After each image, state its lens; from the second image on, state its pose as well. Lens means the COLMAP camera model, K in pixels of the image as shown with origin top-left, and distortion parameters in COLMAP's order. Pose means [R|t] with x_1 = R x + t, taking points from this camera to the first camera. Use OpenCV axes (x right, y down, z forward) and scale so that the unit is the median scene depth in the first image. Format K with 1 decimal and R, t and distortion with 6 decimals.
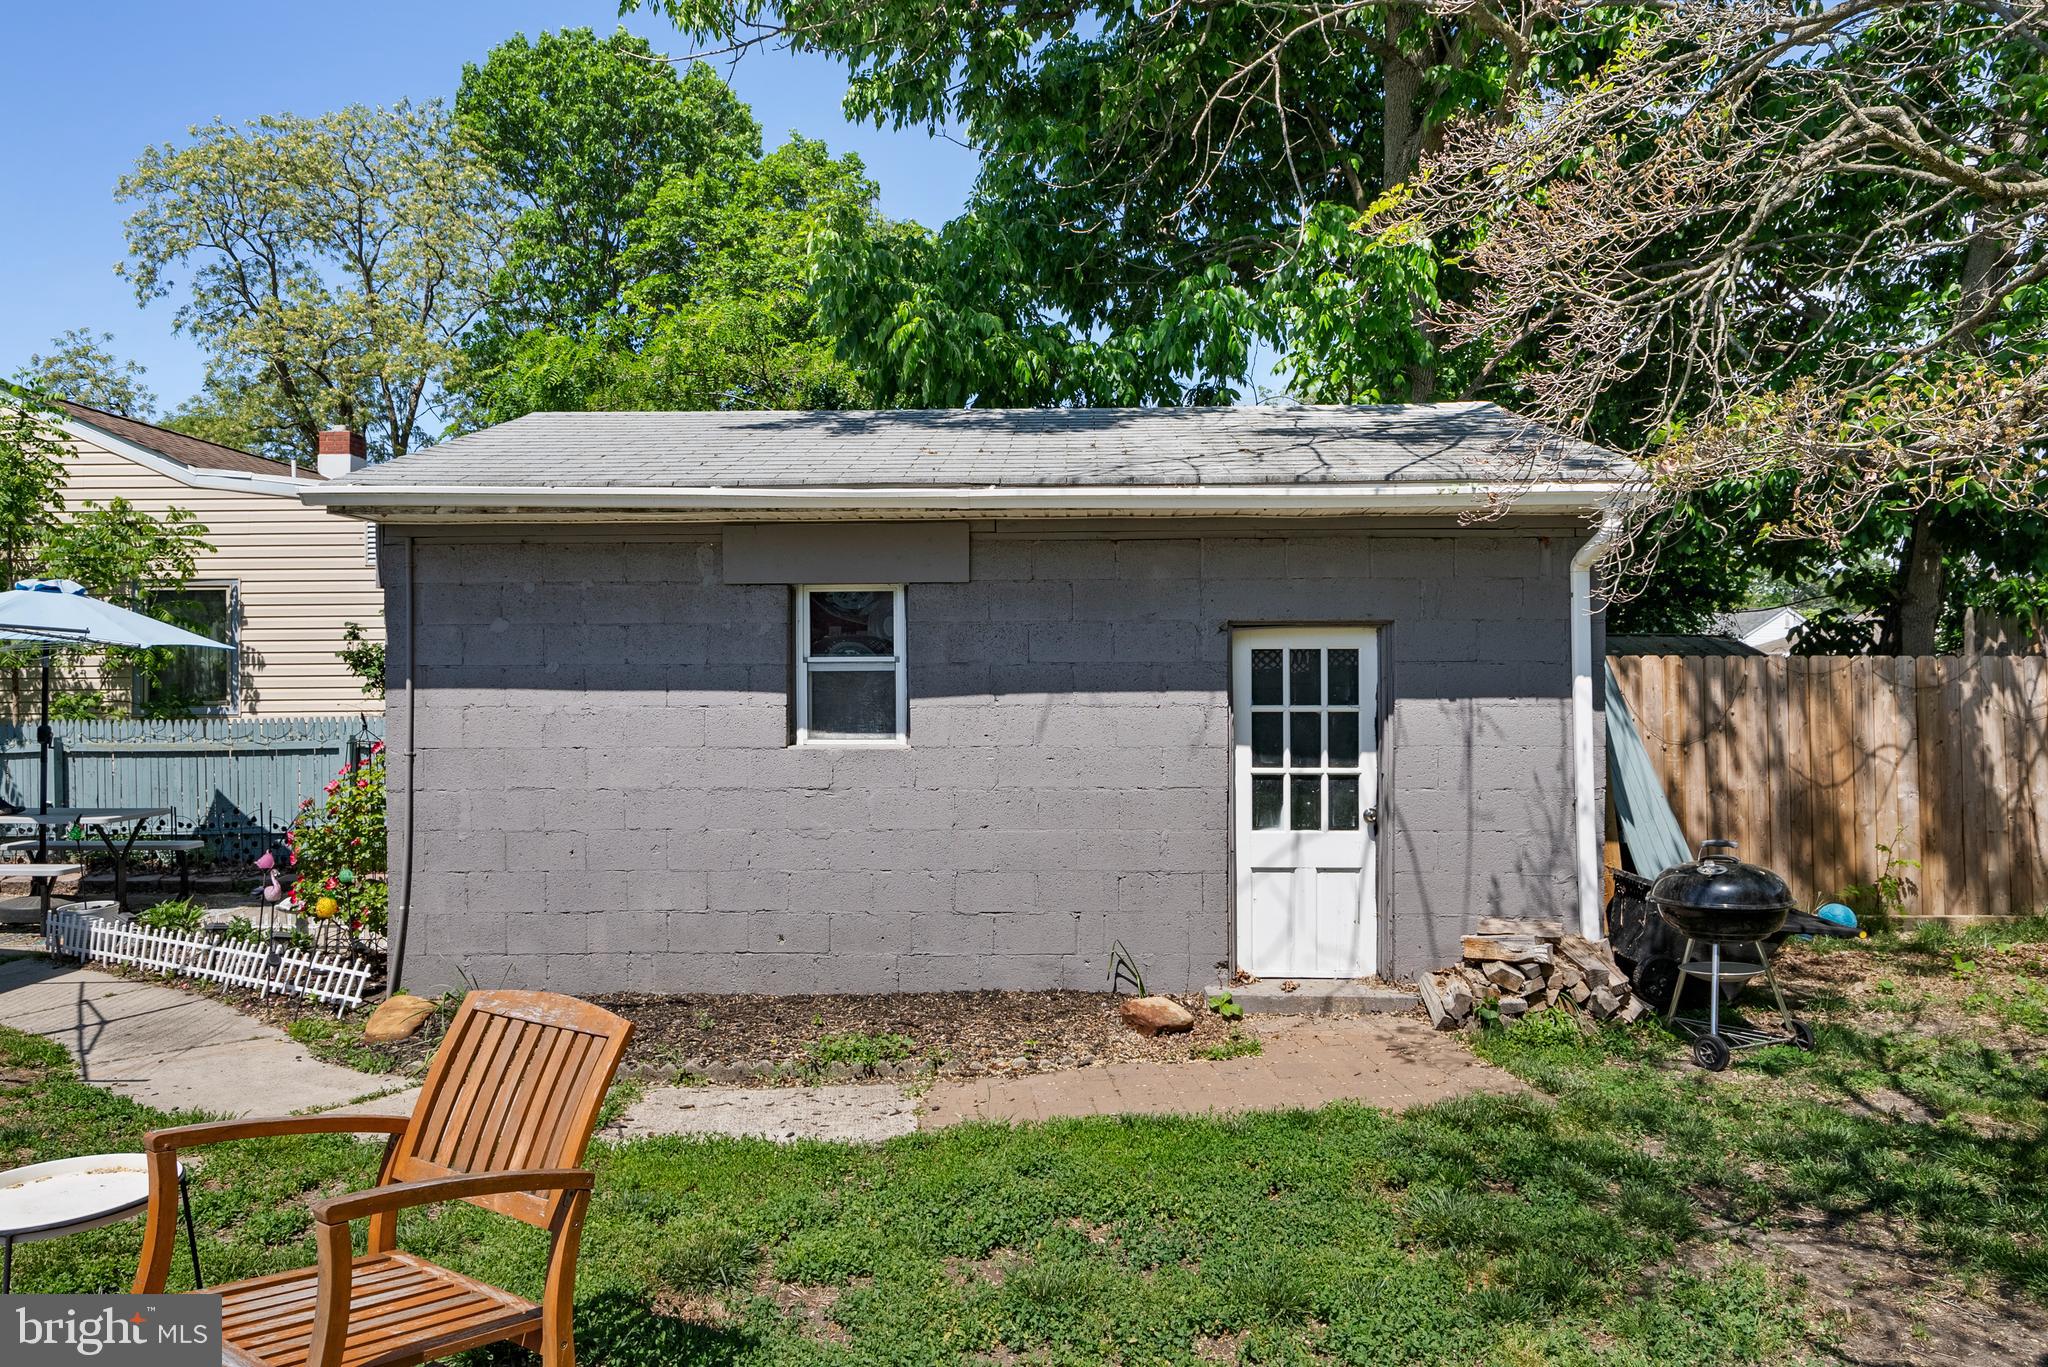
lens RADIAL K [[1320.4, 0, 1024.0], [0, 1320.4, 683.5], [0, 0, 1]] dist [-0.002126, -0.002264]
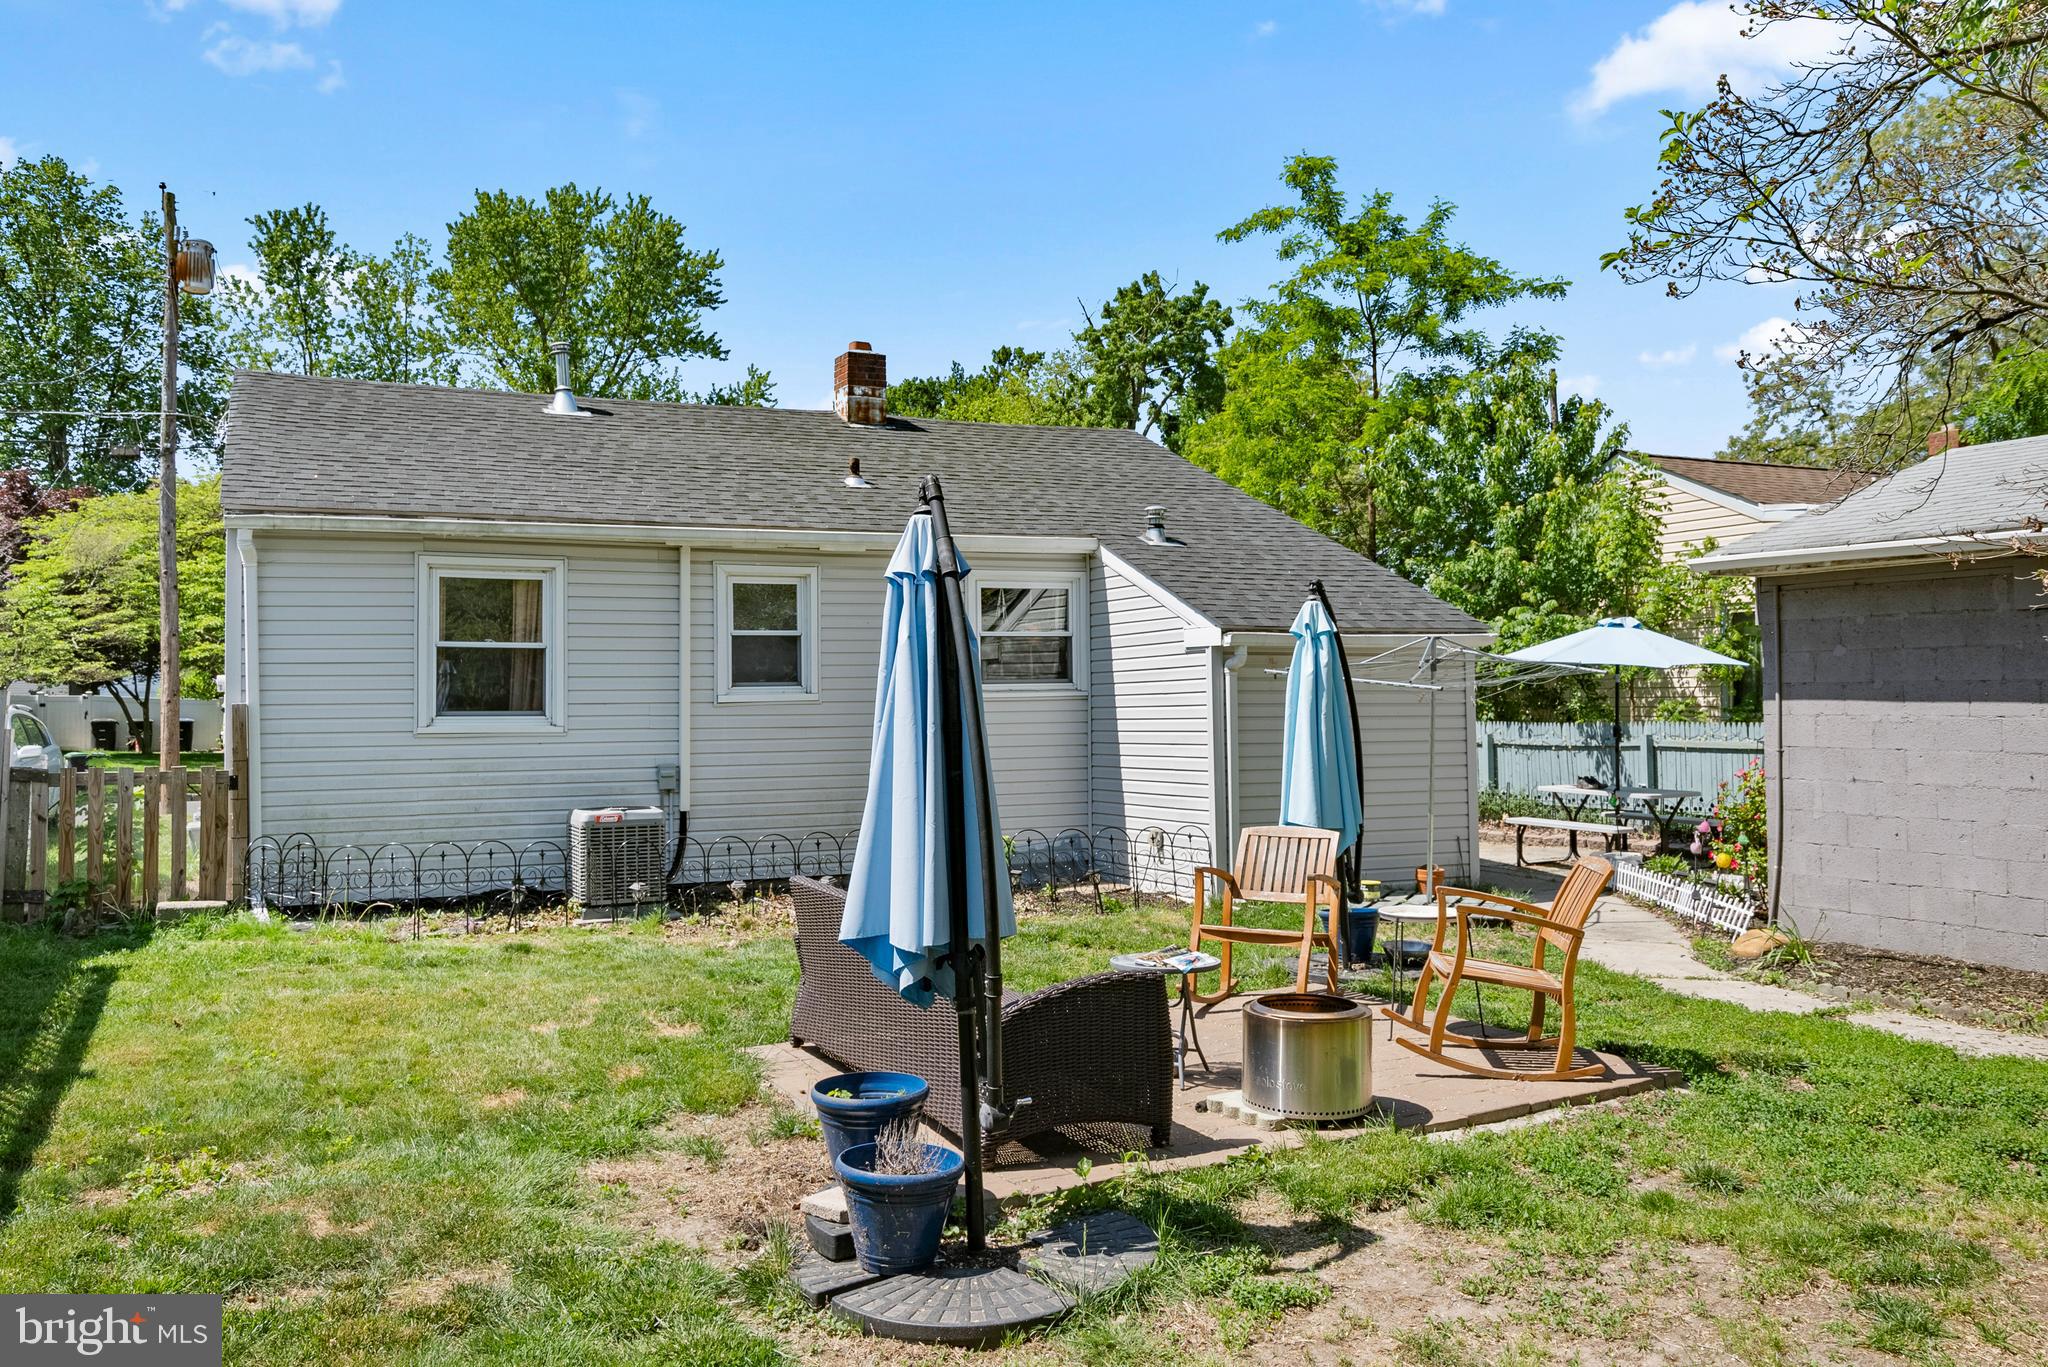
lens RADIAL K [[1606.4, 0, 1024.0], [0, 1606.4, 683.5], [0, 0, 1]] dist [-0.000337, 0.002818]
pose [[0.444152, -0.007836, -0.895917, 0.630881], [0.010446, 0.999939, -0.003567, -0.015356], [0.895890, -0.007775, 0.444207, -0.381555]]
